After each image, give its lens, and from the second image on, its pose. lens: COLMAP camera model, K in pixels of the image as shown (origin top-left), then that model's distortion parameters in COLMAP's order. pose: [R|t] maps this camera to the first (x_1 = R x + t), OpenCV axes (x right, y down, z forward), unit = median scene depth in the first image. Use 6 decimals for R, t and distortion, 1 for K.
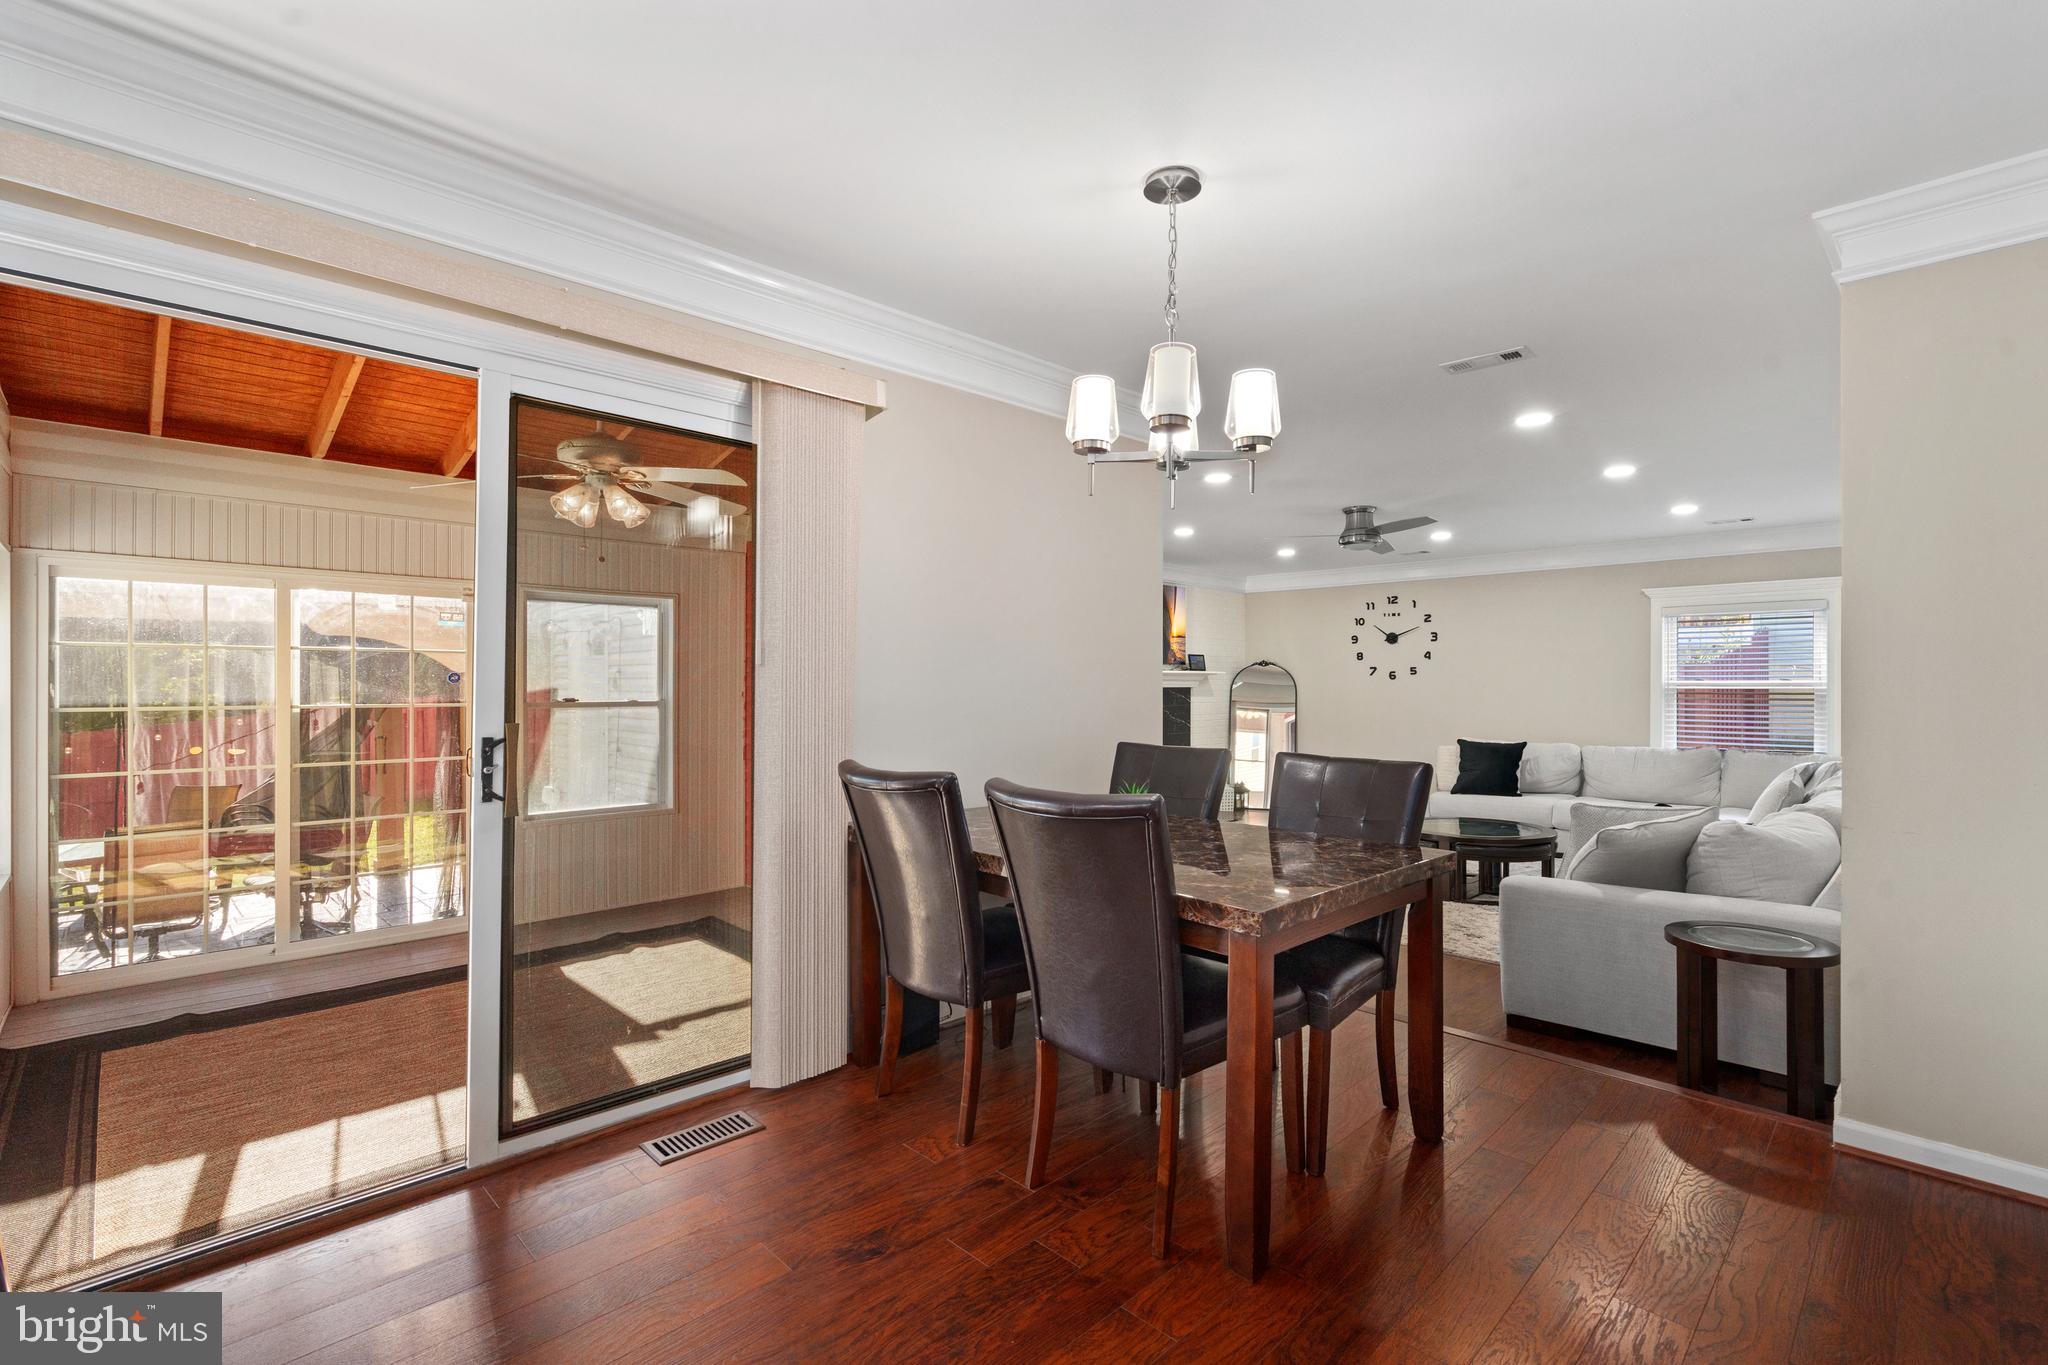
lens RADIAL K [[937.4, 0, 1029.9], [0, 937.4, 688.5], [0, 0, 1]] dist [0.000827, -0.001406]
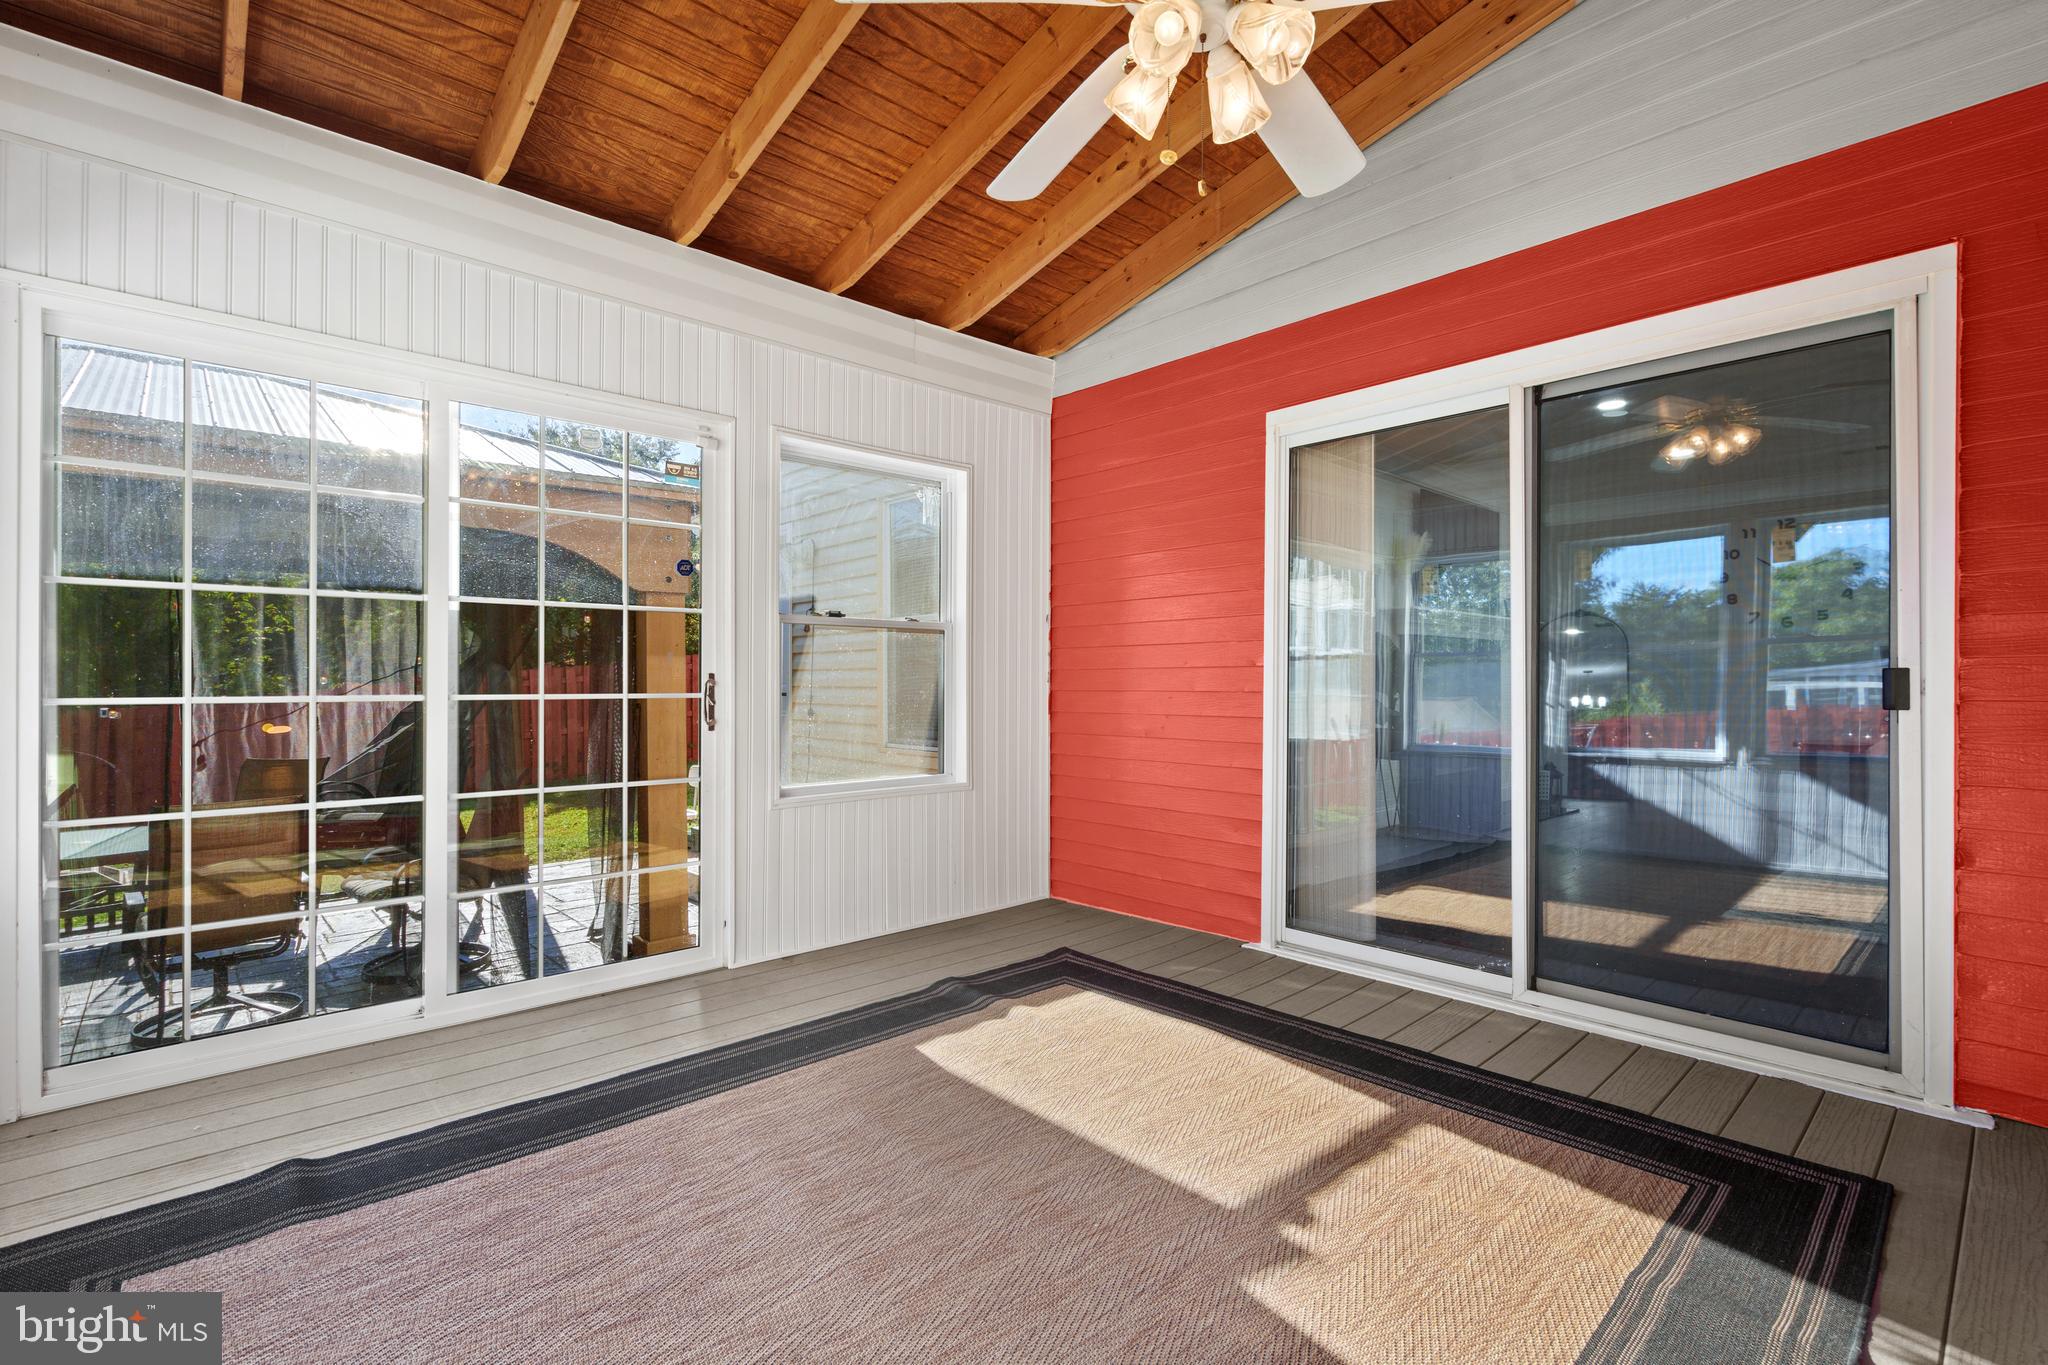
lens RADIAL K [[937.4, 0, 1021.1], [0, 937.4, 683.9], [0, 0, 1]] dist [0.000827, -0.001406]
pose [[0.999207, -0.002683, -0.039720, -0.402265], [0.002433, 0.999977, -0.006344, 0.079035], [0.039736, 0.006242, 0.999191, 0.421242]]
